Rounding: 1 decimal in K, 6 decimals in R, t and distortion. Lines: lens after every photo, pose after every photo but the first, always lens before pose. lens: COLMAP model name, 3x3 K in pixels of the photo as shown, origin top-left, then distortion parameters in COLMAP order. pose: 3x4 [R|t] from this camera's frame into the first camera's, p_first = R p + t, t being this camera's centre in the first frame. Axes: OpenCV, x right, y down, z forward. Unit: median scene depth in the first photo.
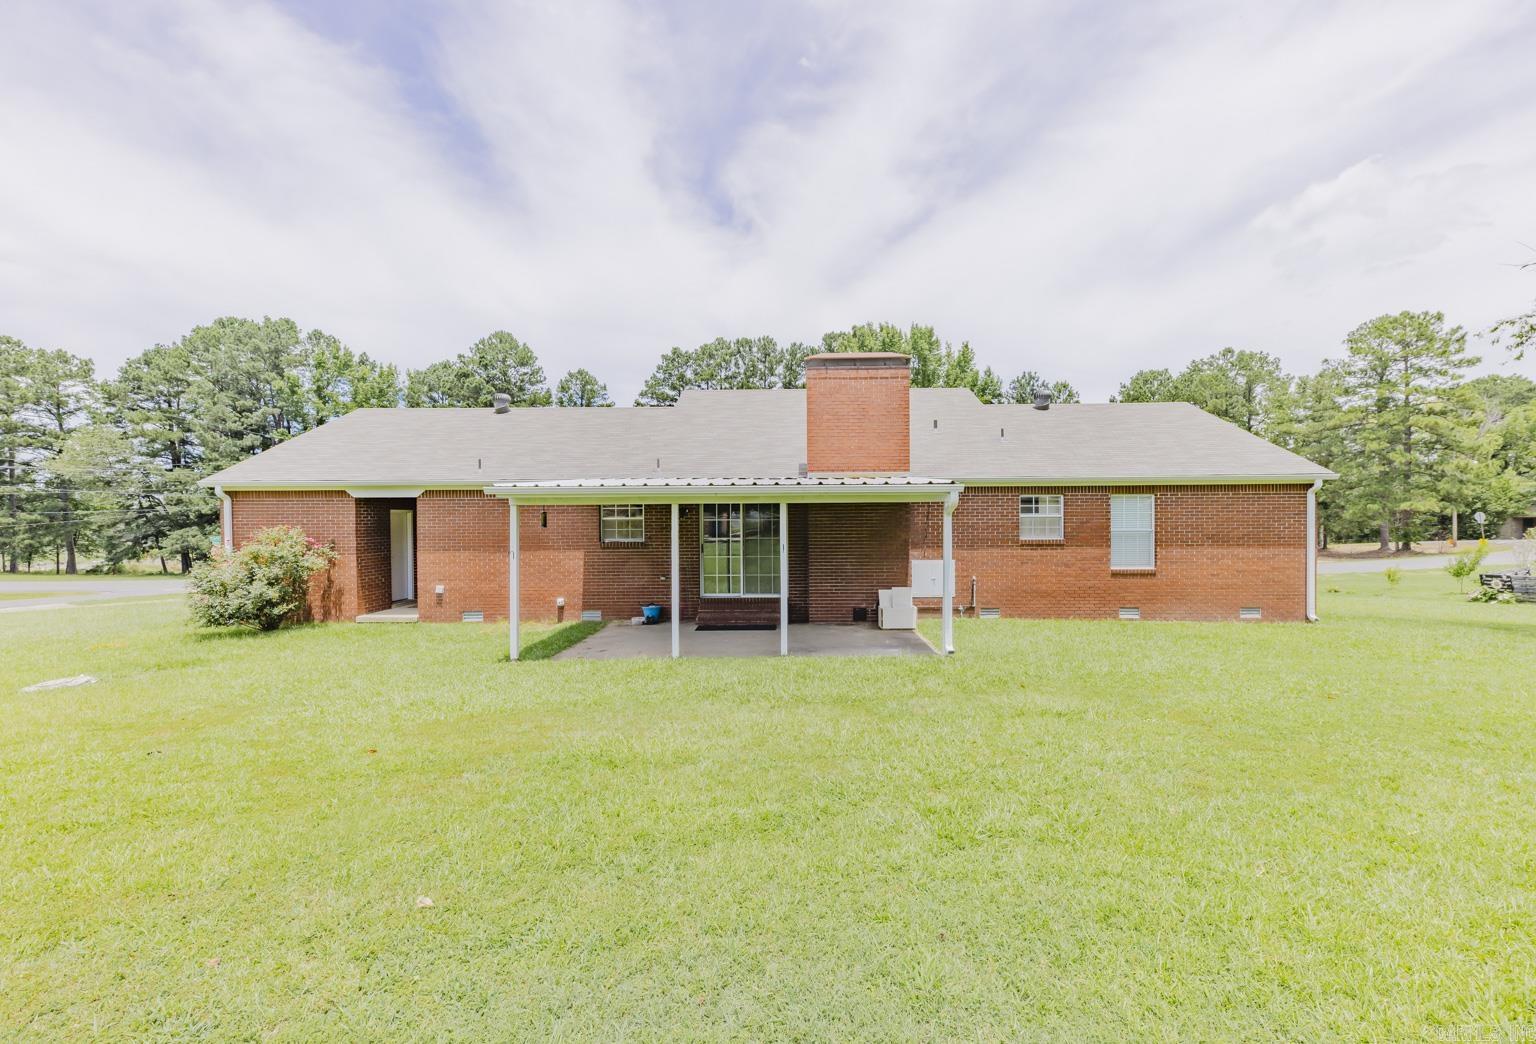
lens RADIAL K [[576.9, 0, 768.6], [0, 576.9, 512.9], [0, 0, 1]] dist [-0.000172, -0.000874]
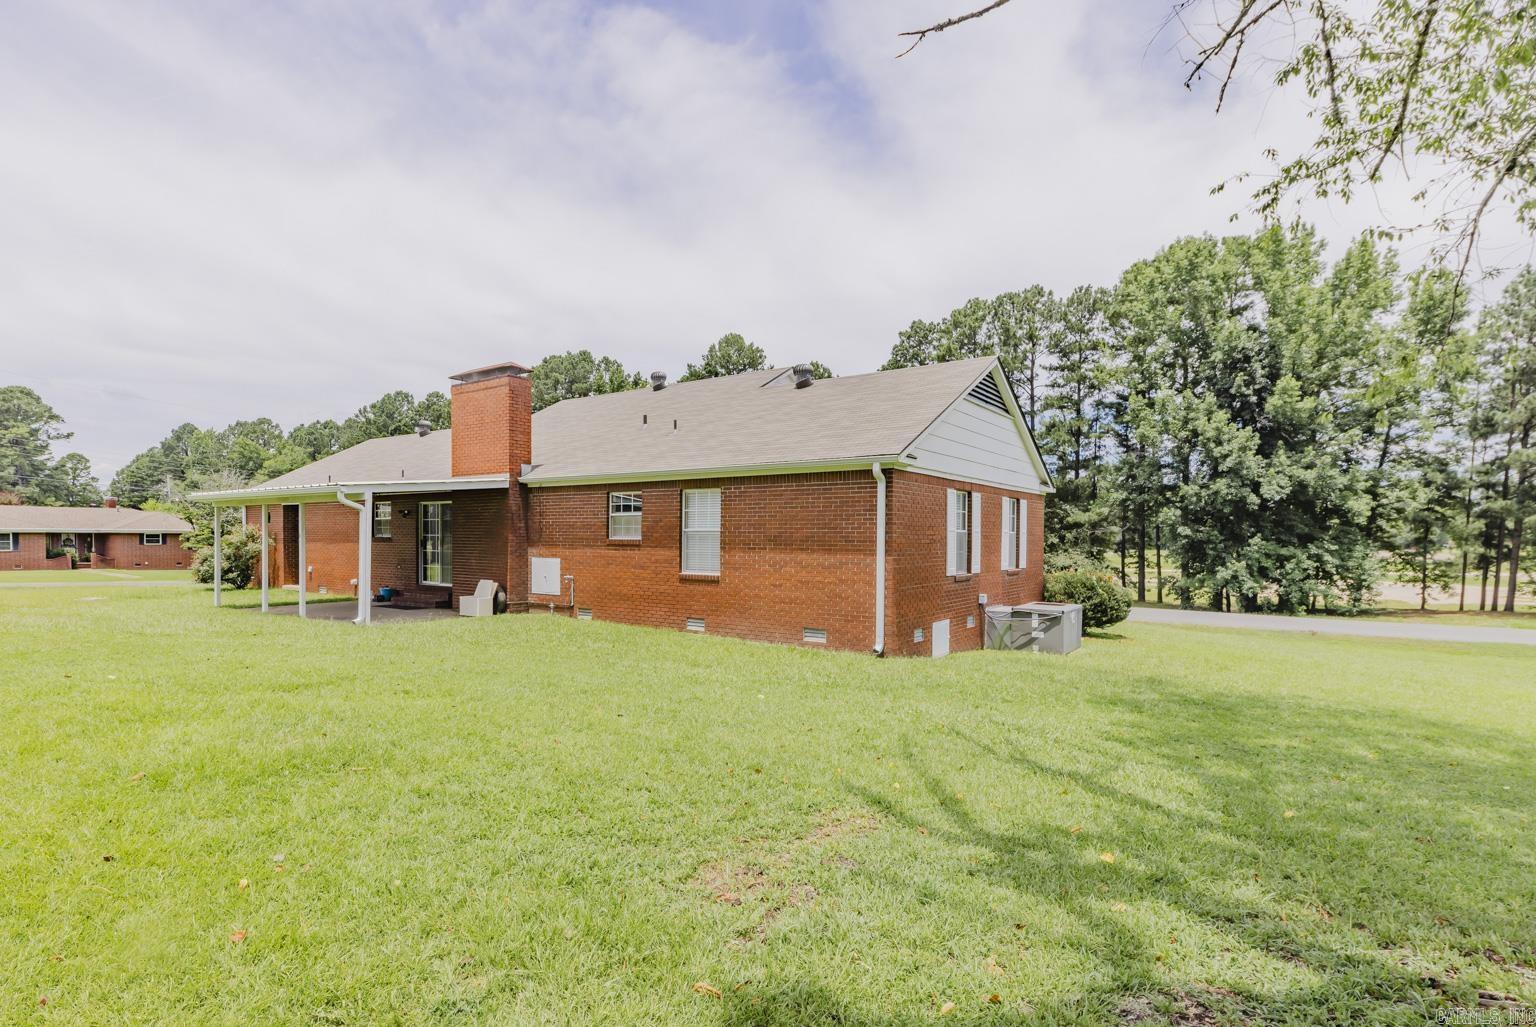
lens RADIAL K [[734.3, 0, 767.4], [0, 734.3, 526.0], [0, 0, 1]] dist [0.024294, -0.006471]
pose [[0.824252, 0.002015, -0.566220, 1.341309], [-0.003102, 0.999995, -0.000957, 0.024440], [0.566215, 0.002545, 0.824254, 0.140621]]
